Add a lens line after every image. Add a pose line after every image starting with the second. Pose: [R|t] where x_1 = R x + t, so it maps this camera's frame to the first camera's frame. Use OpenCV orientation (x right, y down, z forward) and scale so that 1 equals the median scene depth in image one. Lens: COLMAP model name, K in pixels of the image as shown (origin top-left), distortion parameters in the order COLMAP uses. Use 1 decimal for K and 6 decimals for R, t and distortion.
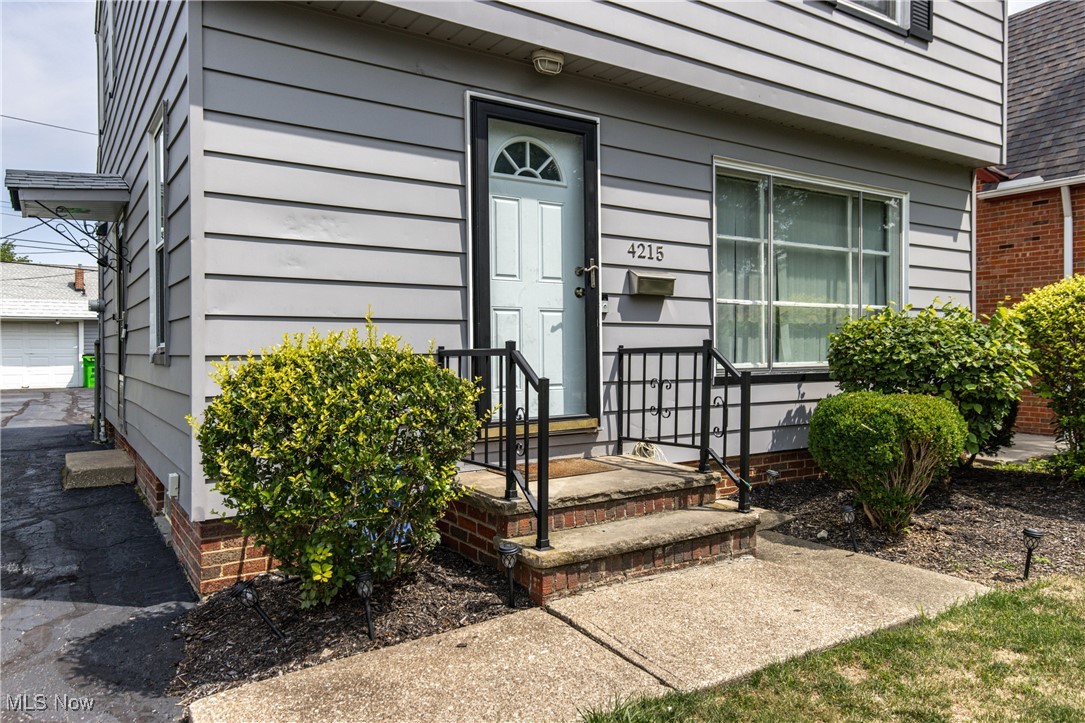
lens RADIAL K [[749.6, 0, 544.7], [0, 749.6, 357.0], [0, 0, 1]] dist [0.006798, 0.002538]
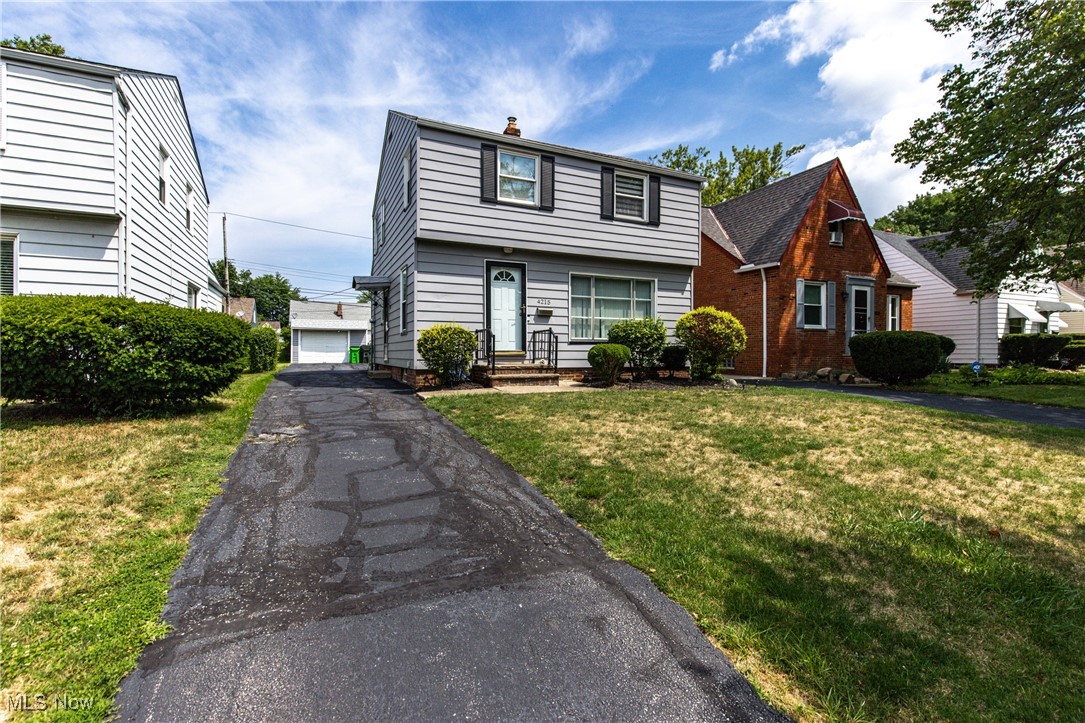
lens RADIAL K [[497.1, 0, 540.9], [0, 497.1, 360.9], [0, 0, 1]] dist [-0.001698, -0.000026]
pose [[0.988662, 0.008630, -0.149908, 0.463675], [-0.008027, 0.999957, 0.004631, 0.109428], [0.149942, -0.003376, 0.988689, -1.171951]]
